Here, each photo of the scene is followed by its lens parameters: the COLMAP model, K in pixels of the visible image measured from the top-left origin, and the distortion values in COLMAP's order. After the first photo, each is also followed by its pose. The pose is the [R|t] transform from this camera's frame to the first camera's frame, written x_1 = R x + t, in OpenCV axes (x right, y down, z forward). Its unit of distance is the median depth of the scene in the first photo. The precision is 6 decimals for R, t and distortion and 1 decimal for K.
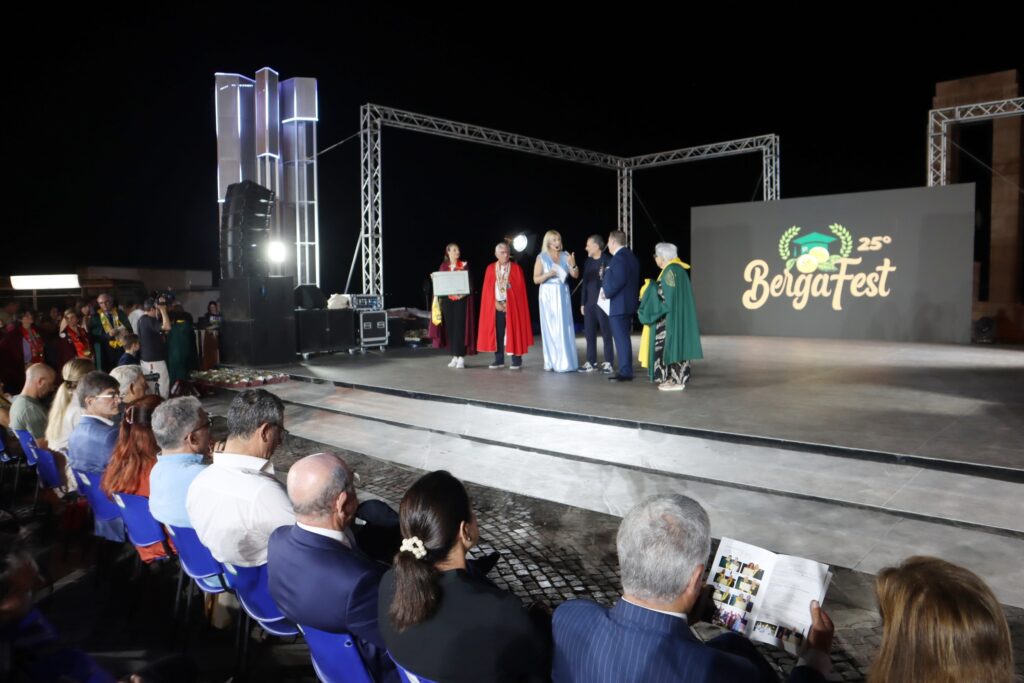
lens RADIAL K [[710.1, 0, 517.5], [0, 710.1, 344.0], [0, 0, 1]] dist [-0.124996, 0.082082]
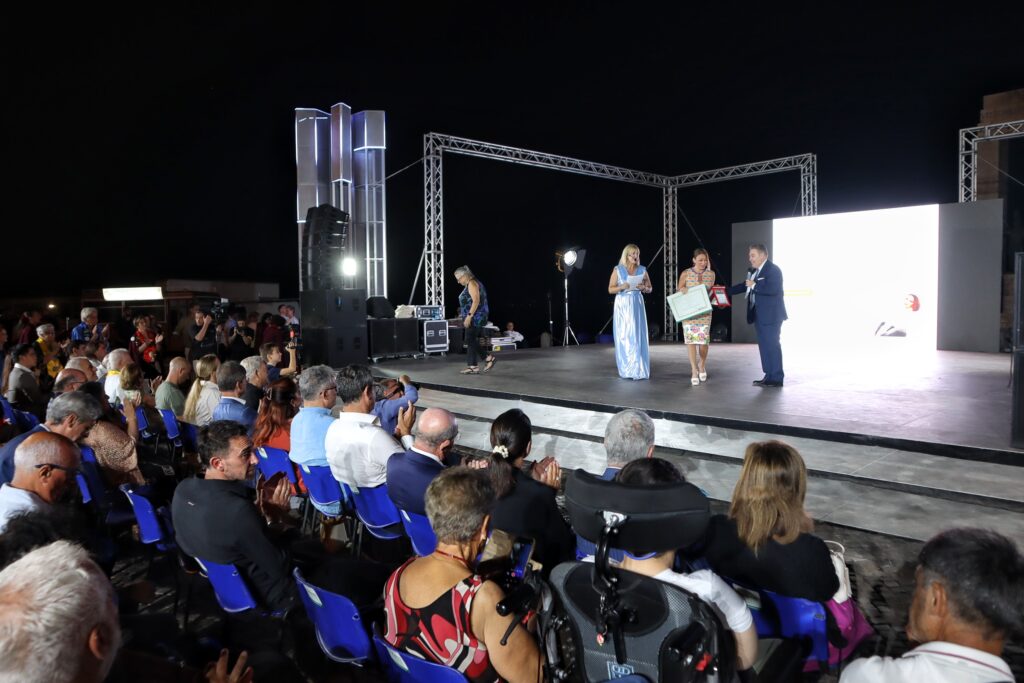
lens RADIAL K [[710.1, 0, 517.5], [0, 710.1, 344.0], [0, 0, 1]] dist [-0.124996, 0.082082]
pose [[0.997128, 0.004241, -0.075614, 0.006835], [-0.005527, 0.999844, -0.016794, 0.007146], [0.075531, 0.017164, 0.996996, -0.082744]]
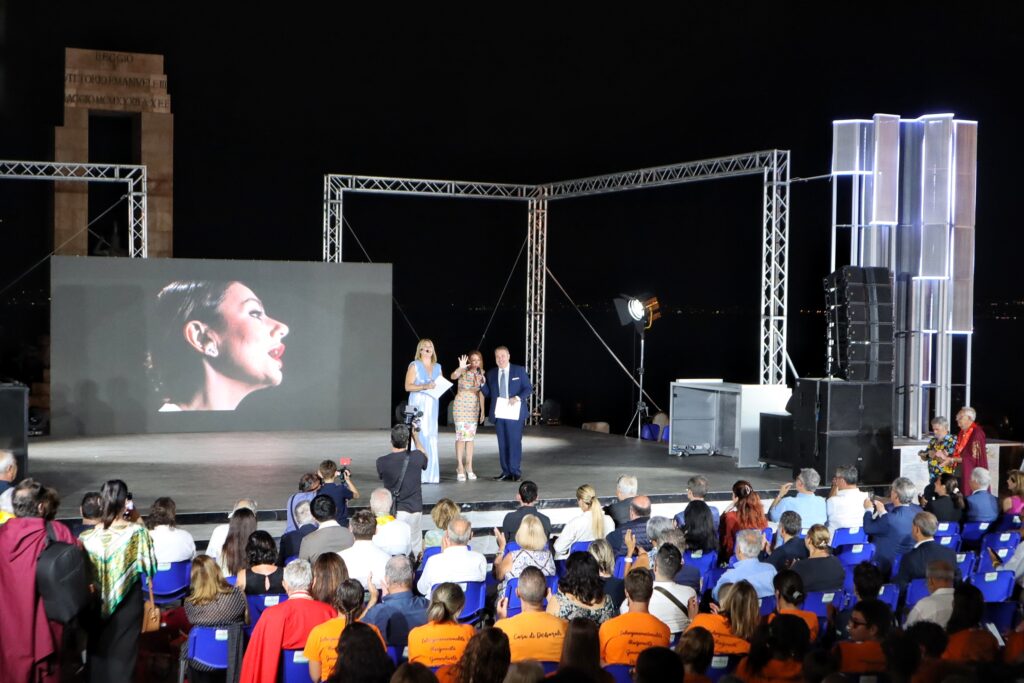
lens RADIAL K [[1554.7, 0, 518.3], [0, 1554.7, 342.3], [0, 0, 1]] dist [-0.013994, 0.144490]
pose [[0.399119, -0.002008, 0.916897, -1.150288], [0.049483, 0.998587, -0.019352, -0.063332], [-0.915563, 0.053094, 0.398655, -0.046863]]
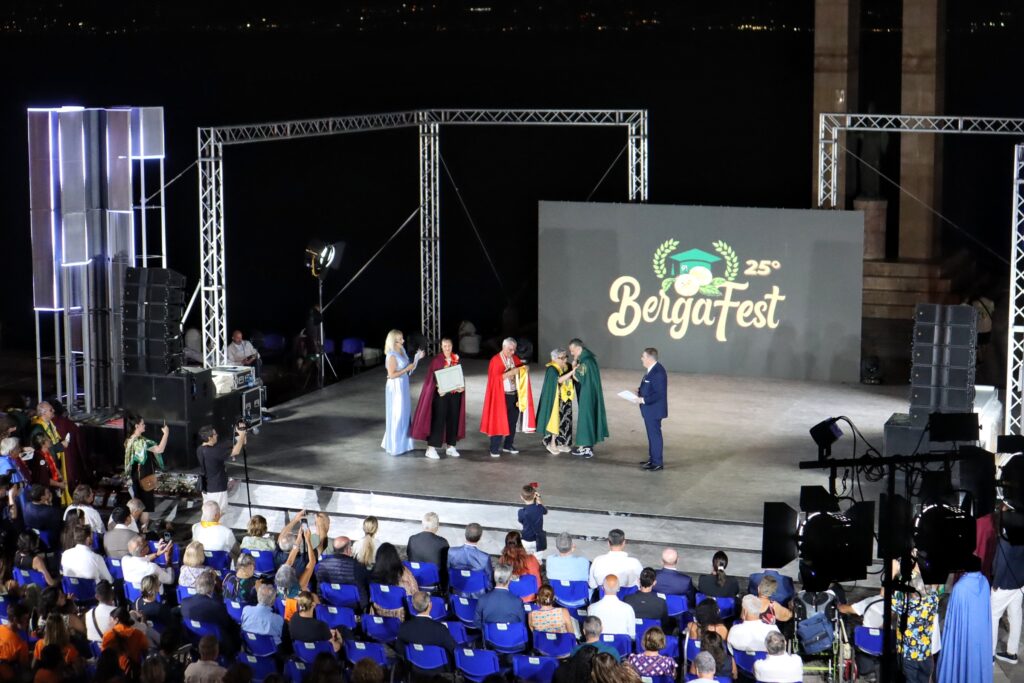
lens RADIAL K [[2014.9, 0, 512.9], [0, 2014.9, 309.0], [0, 0, 1]] dist [-0.199019, 0.038615]
pose [[0.925119, -0.040291, 0.377534, -0.713171], [0.016591, 0.997694, 0.065820, -0.257769], [-0.379315, -0.054627, 0.923654, -1.192503]]
